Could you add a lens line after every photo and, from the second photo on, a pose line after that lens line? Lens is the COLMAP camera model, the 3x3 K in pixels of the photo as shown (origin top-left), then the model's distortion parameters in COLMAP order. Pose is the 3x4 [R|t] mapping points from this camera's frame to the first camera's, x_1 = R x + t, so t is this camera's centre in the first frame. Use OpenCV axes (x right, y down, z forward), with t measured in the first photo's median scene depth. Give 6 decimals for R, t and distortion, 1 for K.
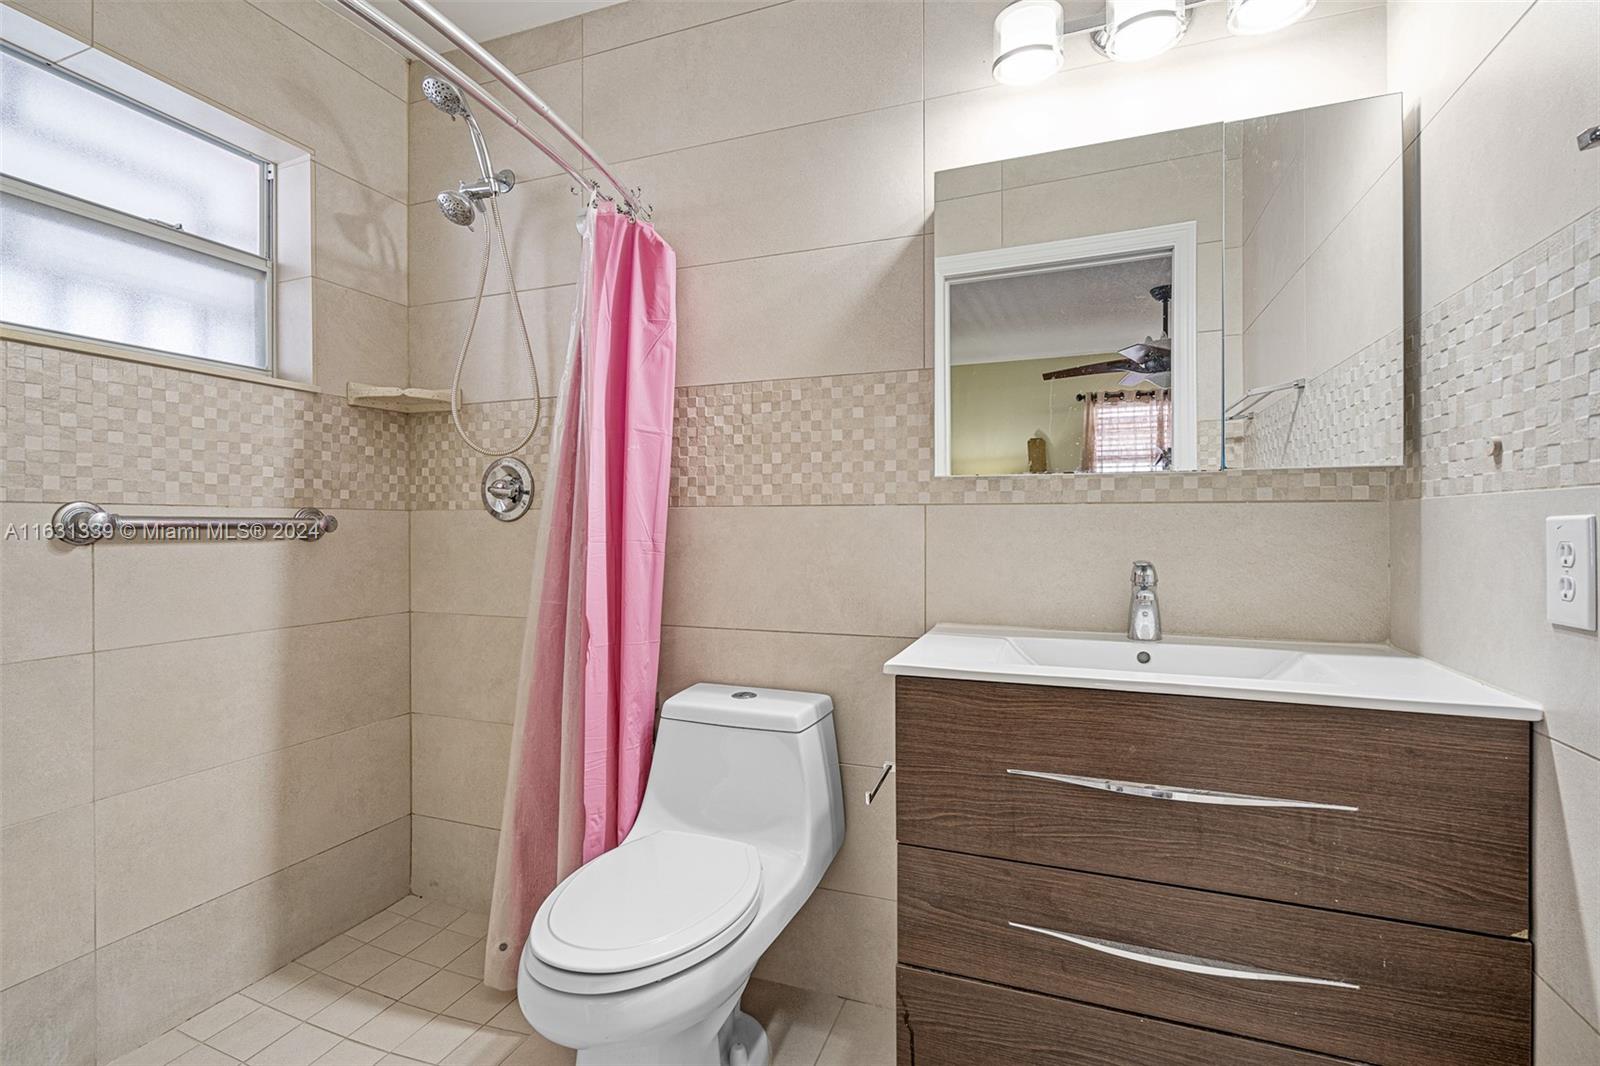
lens RADIAL K [[767.8, 0, 810.1], [0, 767.8, 512.7], [0, 0, 1]] dist [0.000787, 0.001981]
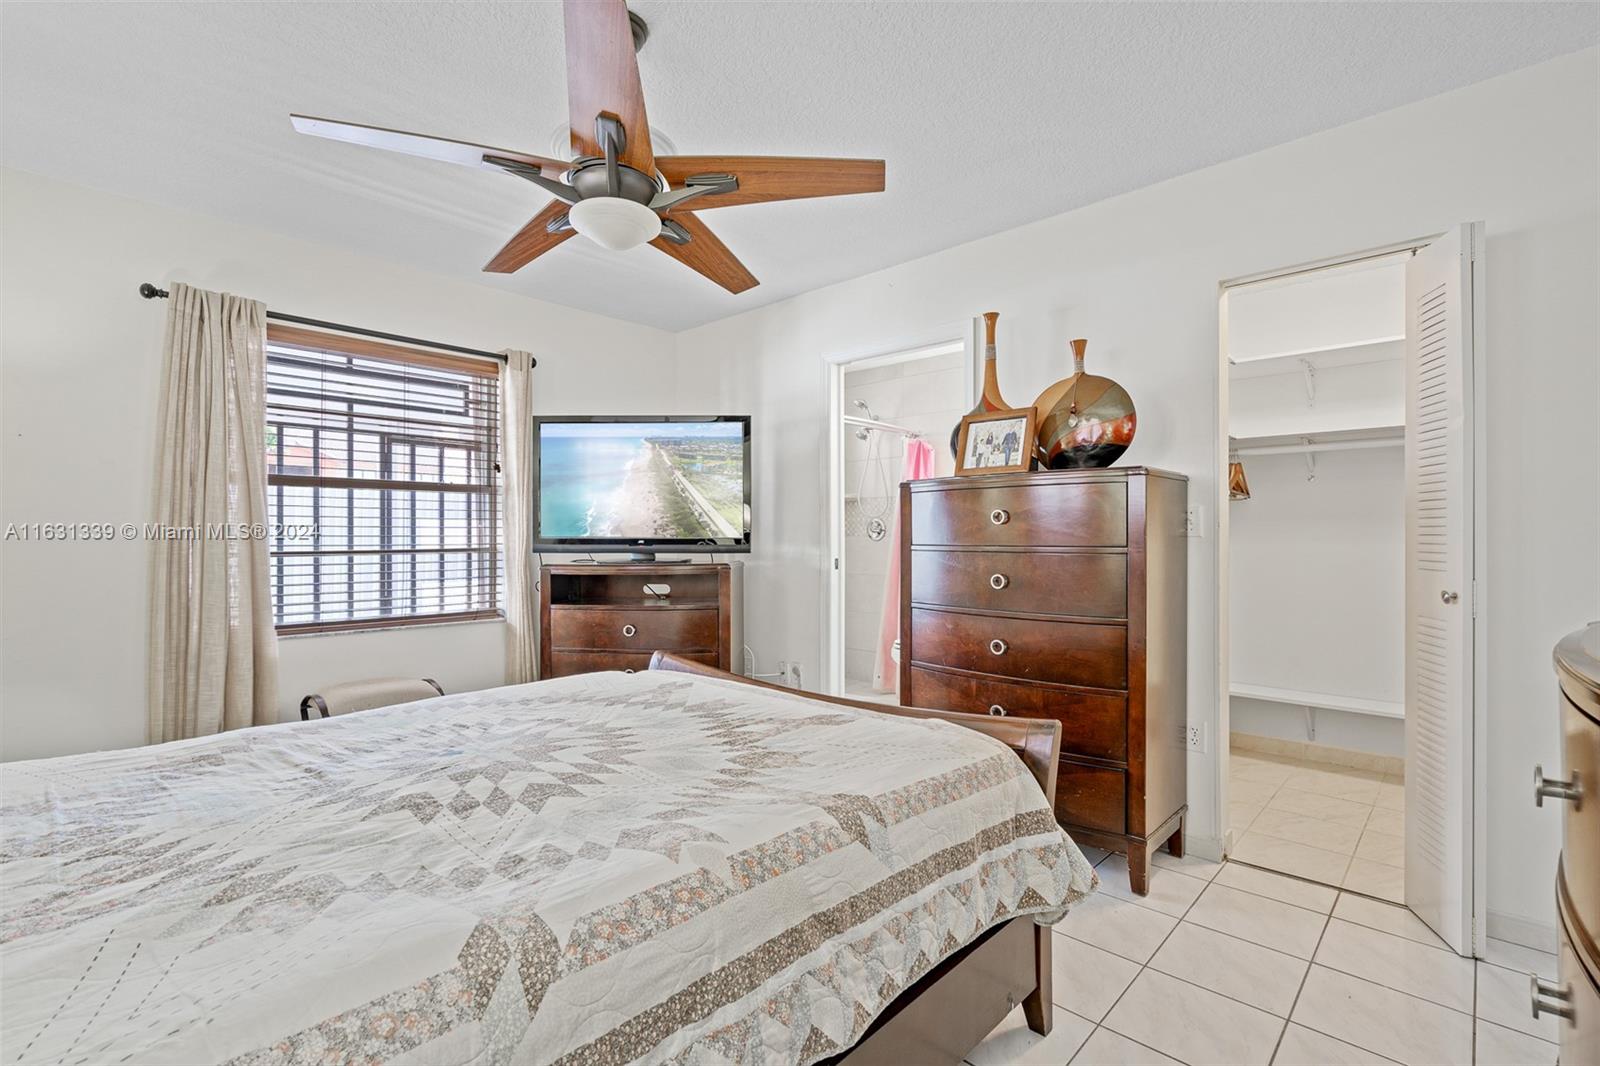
lens RADIAL K [[755.5, 0, 770.9], [0, 755.5, 538.6], [0, 0, 1]] dist [0.026034, -0.000022]
pose [[0.907473, 0.001521, -0.420107, 0.591198], [0.006072, 0.999841, 0.016737, -0.065990], [0.420066, -0.017739, 0.907320, -2.378519]]
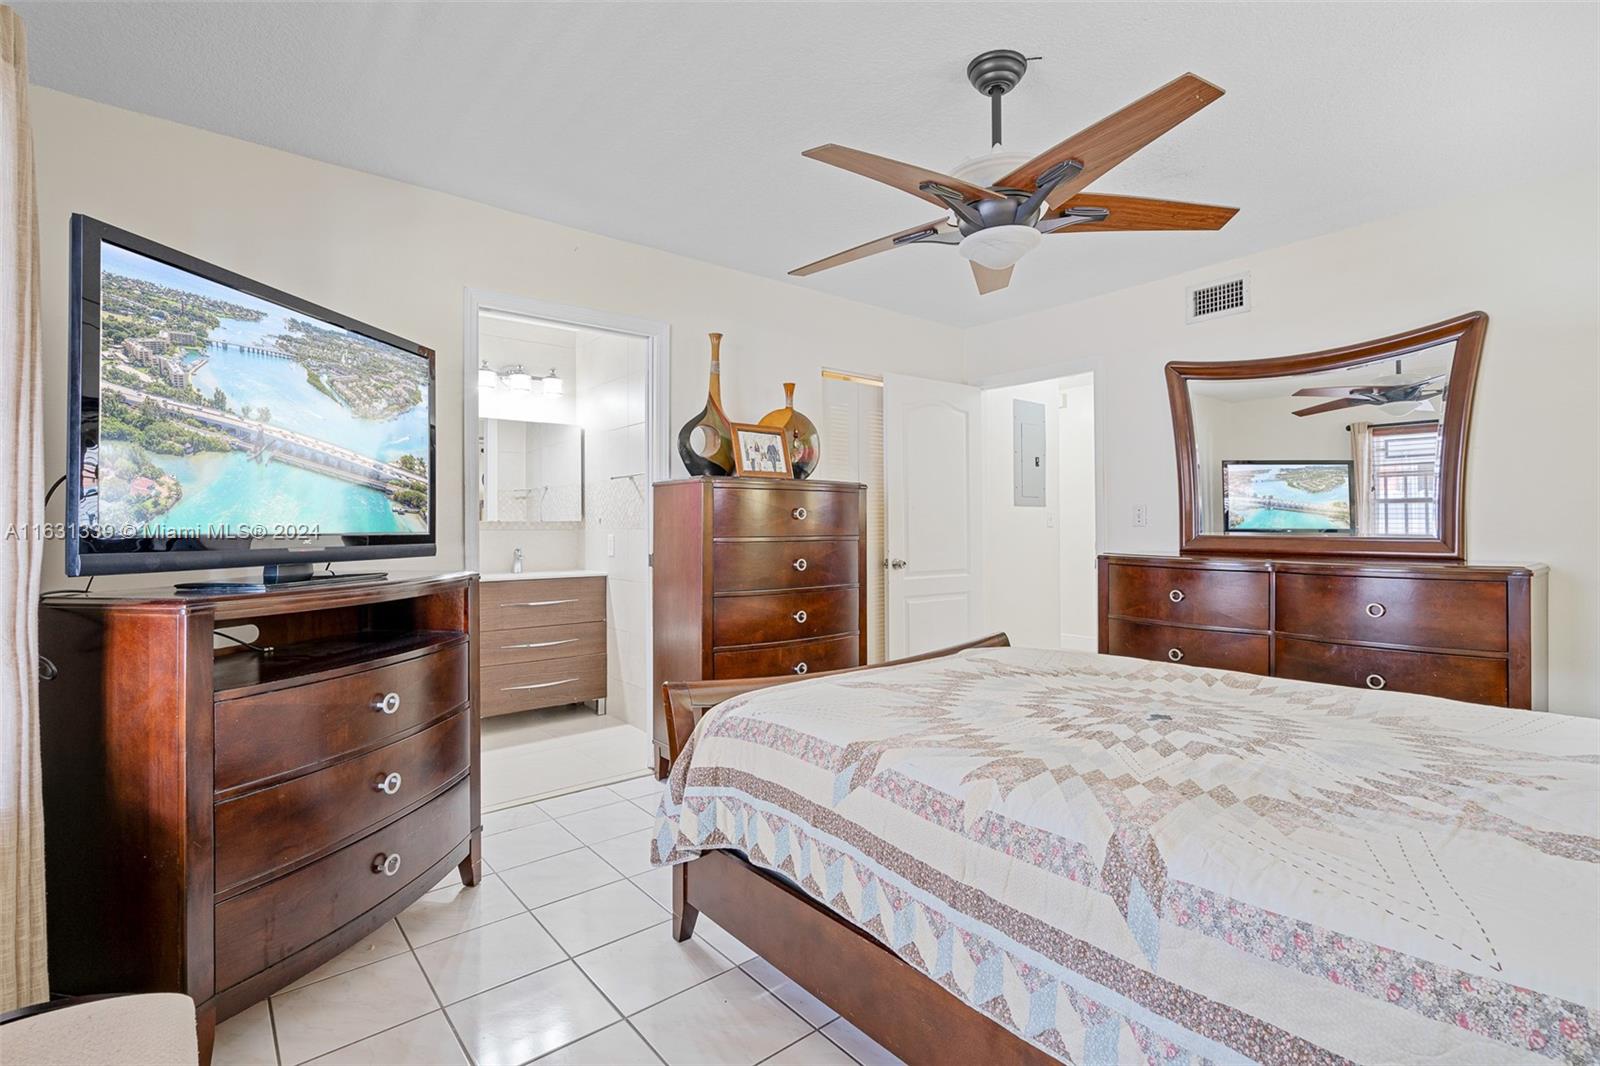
lens RADIAL K [[736.7, 0, 808.1], [0, 736.7, 530.1], [0, 0, 1]] dist [-0.000890, 0.000349]
pose [[0.522714, -0.001939, 0.852506, -1.561778], [-0.009581, 0.999921, 0.008149, -0.053667], [-0.852454, -0.012427, 0.522654, -1.664726]]
